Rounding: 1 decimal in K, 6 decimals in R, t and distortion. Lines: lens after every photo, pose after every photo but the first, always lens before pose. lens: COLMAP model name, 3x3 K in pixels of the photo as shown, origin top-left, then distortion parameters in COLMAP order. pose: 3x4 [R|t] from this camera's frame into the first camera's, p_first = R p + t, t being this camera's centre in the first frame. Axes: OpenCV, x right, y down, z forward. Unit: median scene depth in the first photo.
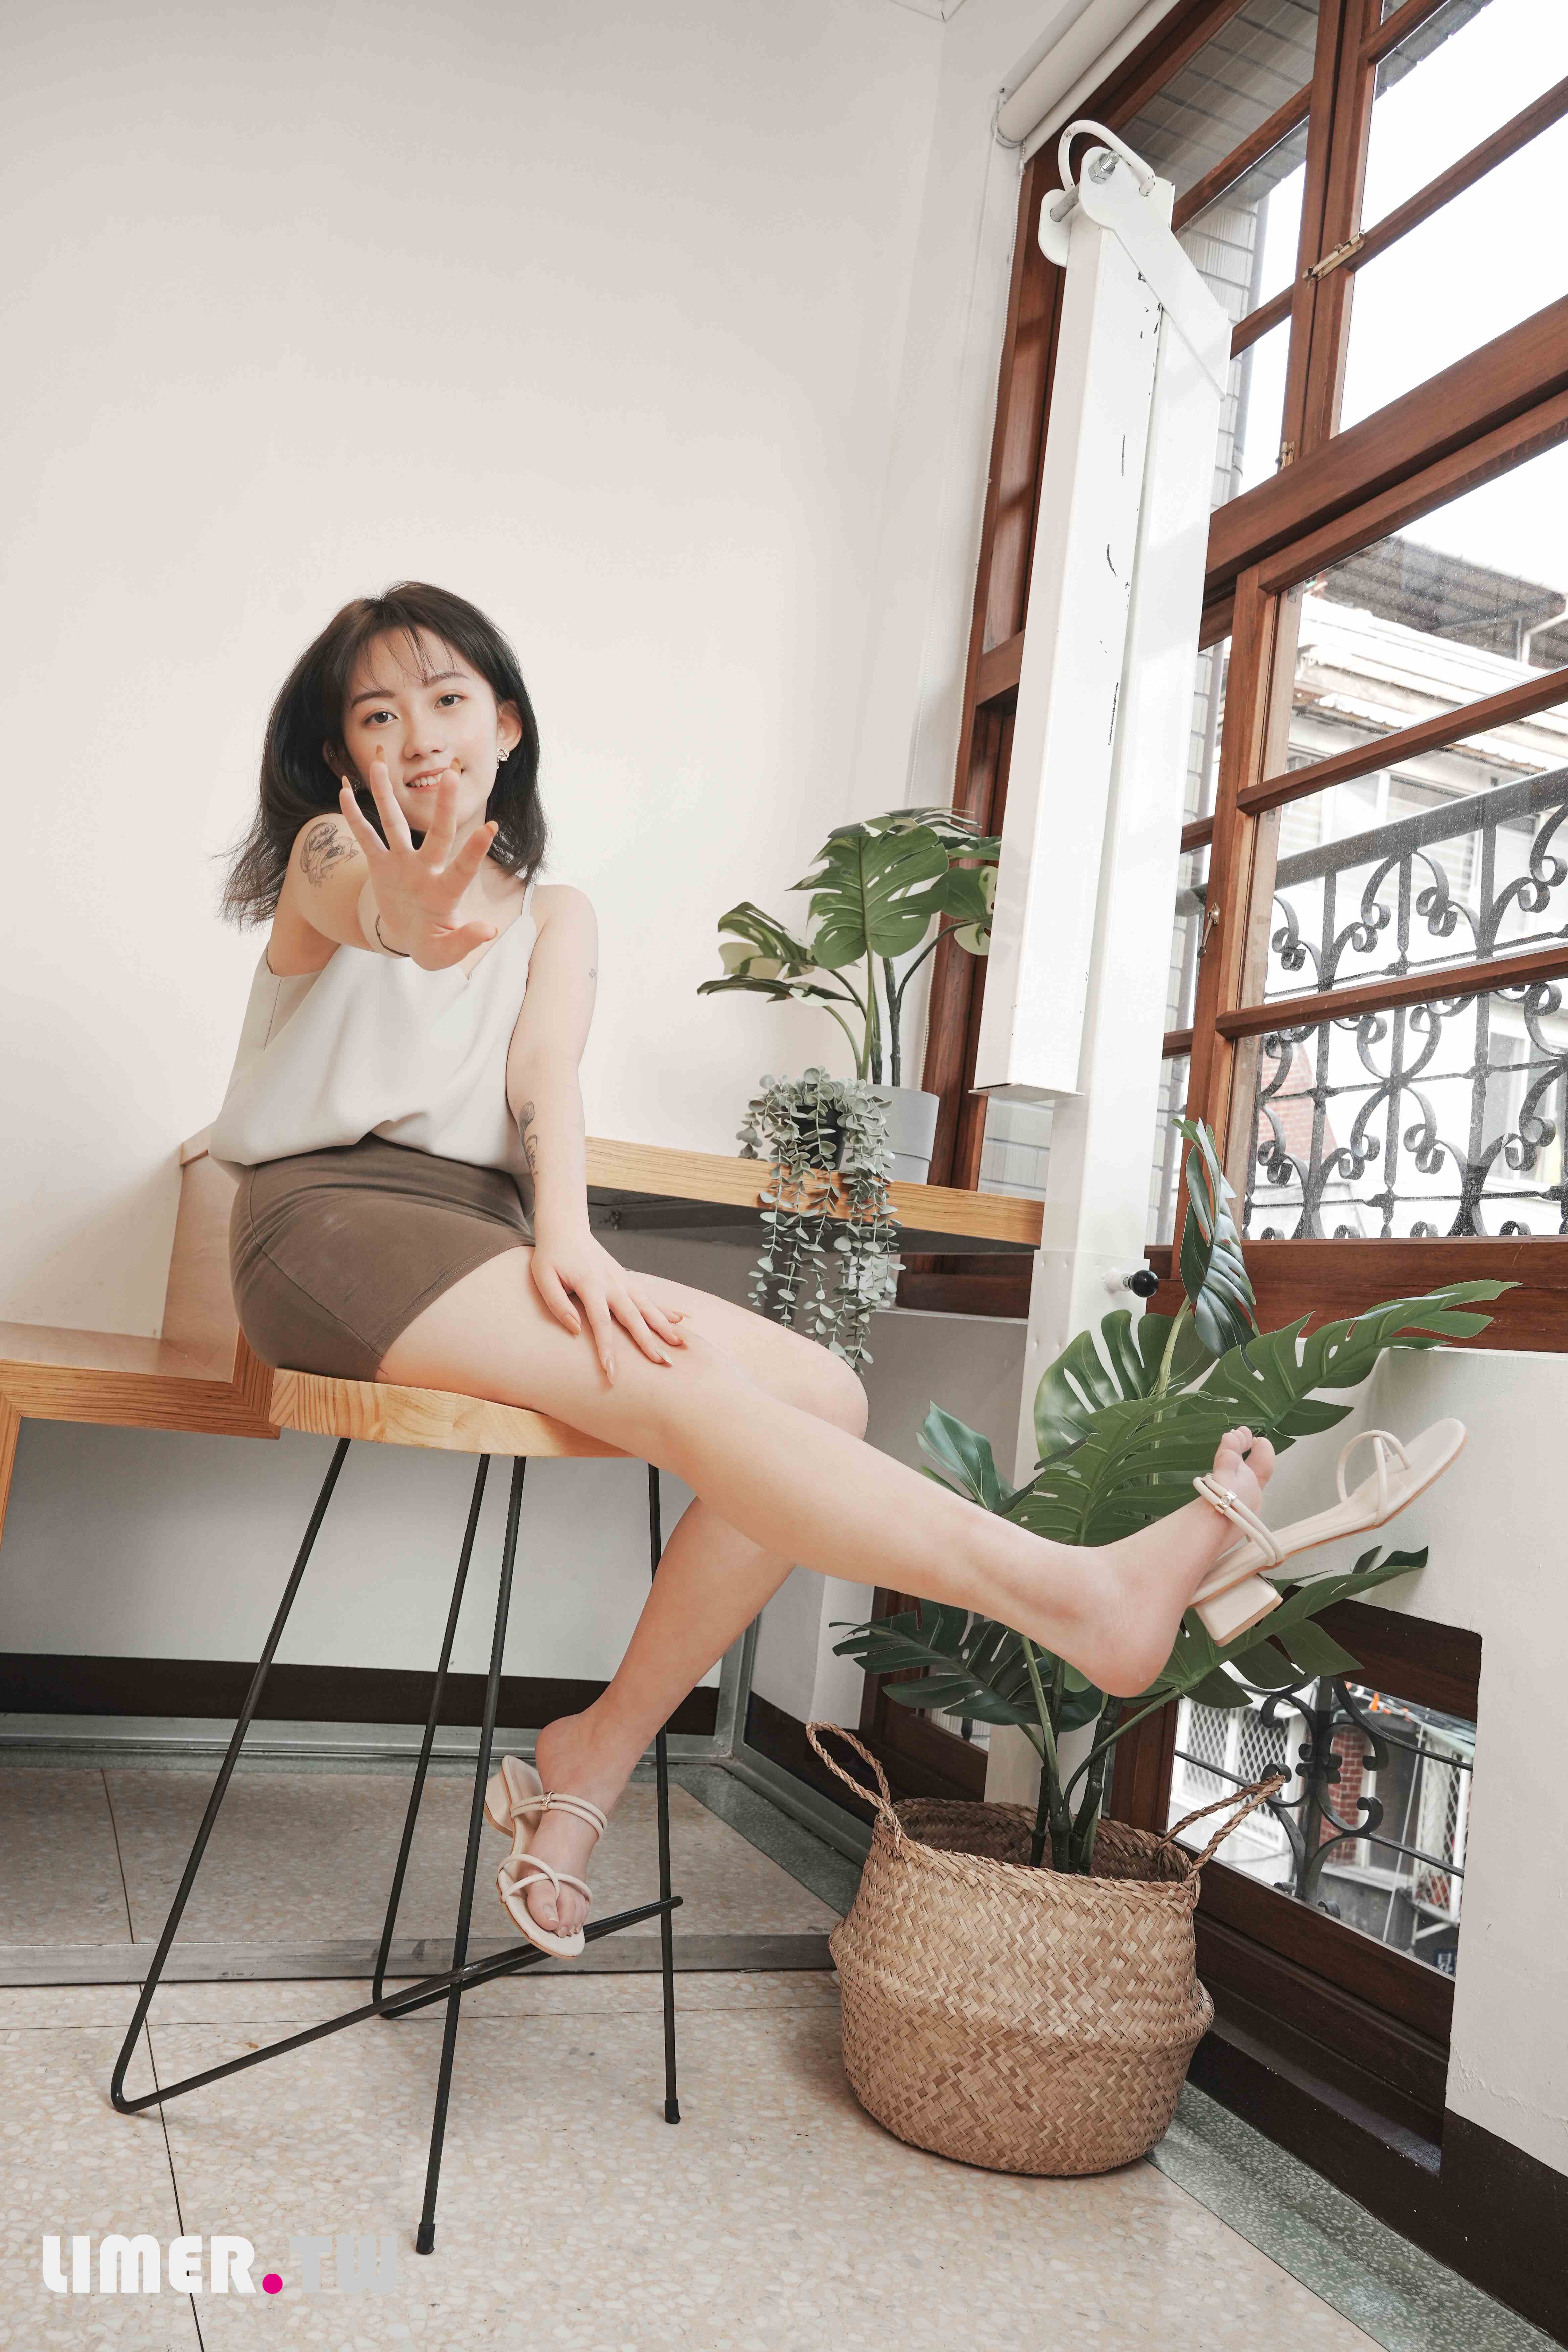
lens RADIAL K [[1751.8, 0, 781.2], [0, 1751.8, 1239.7], [0, 0, 1]] dist [-0.001689, -0.000413]
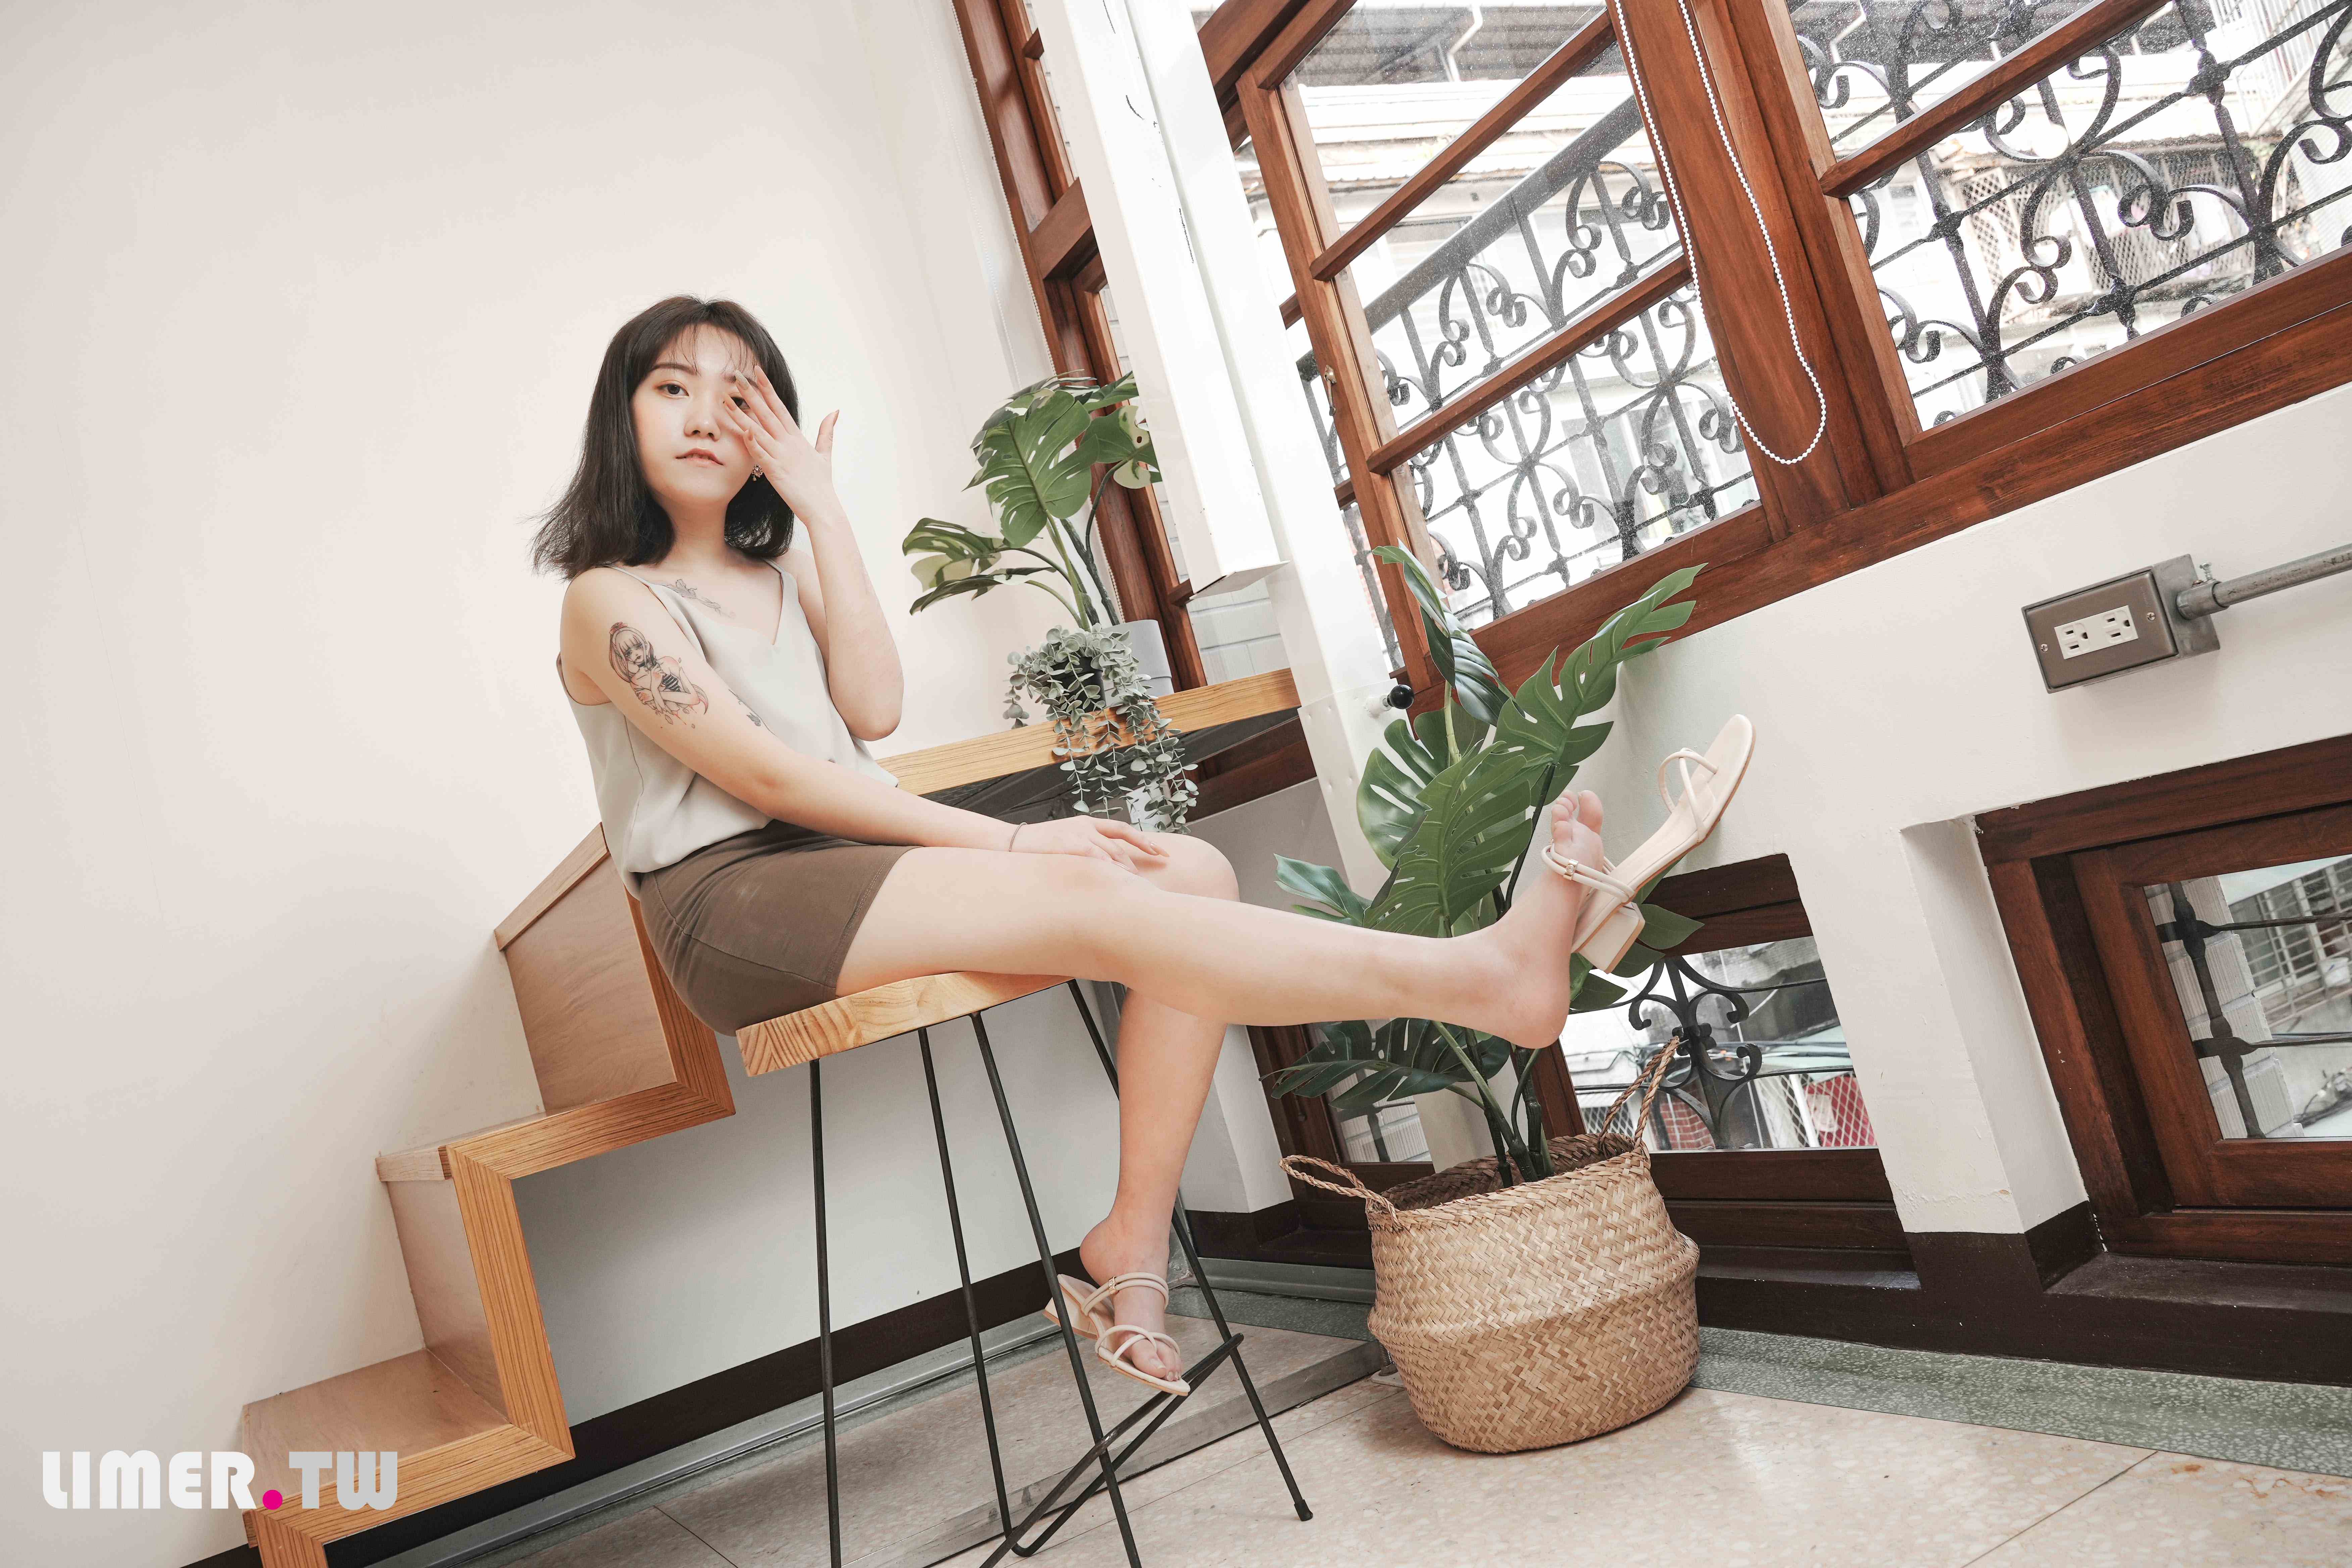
lens RADIAL K [[1772.5, 0, 1144.8], [0, 1772.5, 845.1], [0, 0, 1]] dist [0.004475, -0.001160]
pose [[0.924232, -0.369833, 0.094972, -0.096986], [0.370000, 0.928885, 0.016493, 0.036375], [-0.094318, 0.019896, 0.995343, -0.130250]]
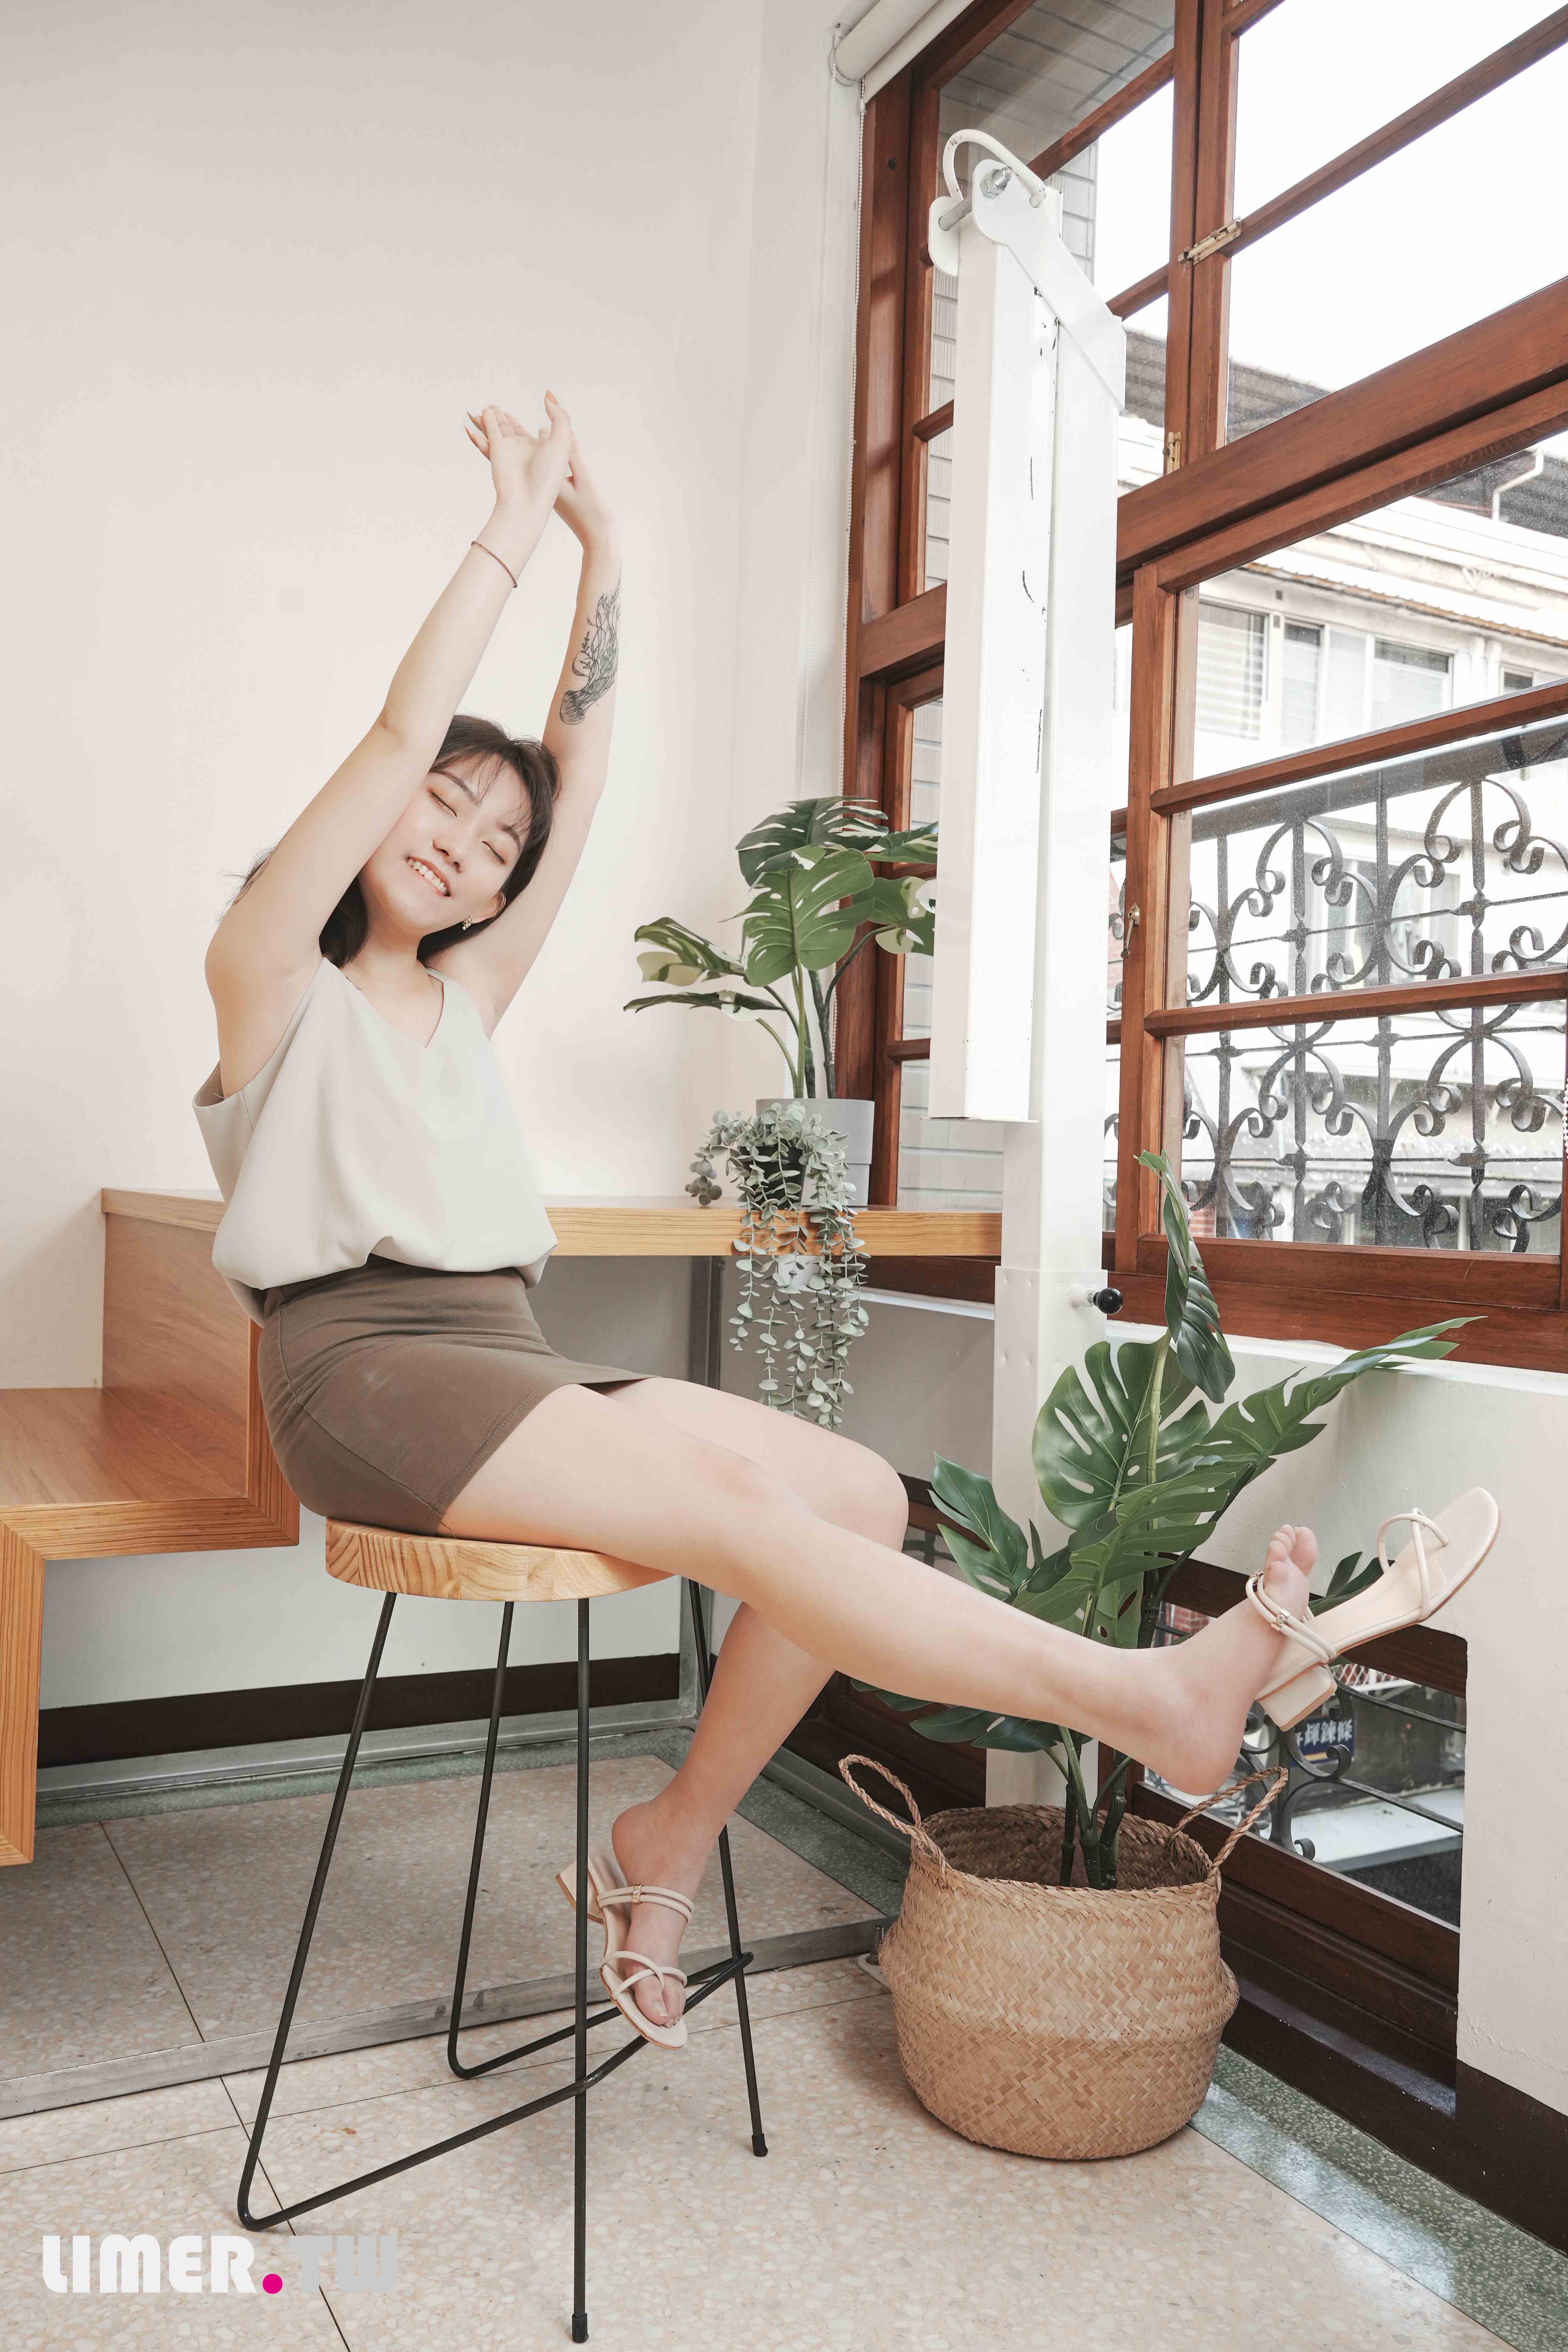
lens RADIAL K [[1754.4, 0, 749.9], [0, 1754.4, 1205.3], [0, 0, 1]] dist [-0.002182, 0.000333]
pose [[0.992140, -0.086934, 0.090000, -0.104049], [0.078942, 0.992912, 0.088847, -0.154397], [-0.097086, -0.081044, 0.991971, -0.017687]]
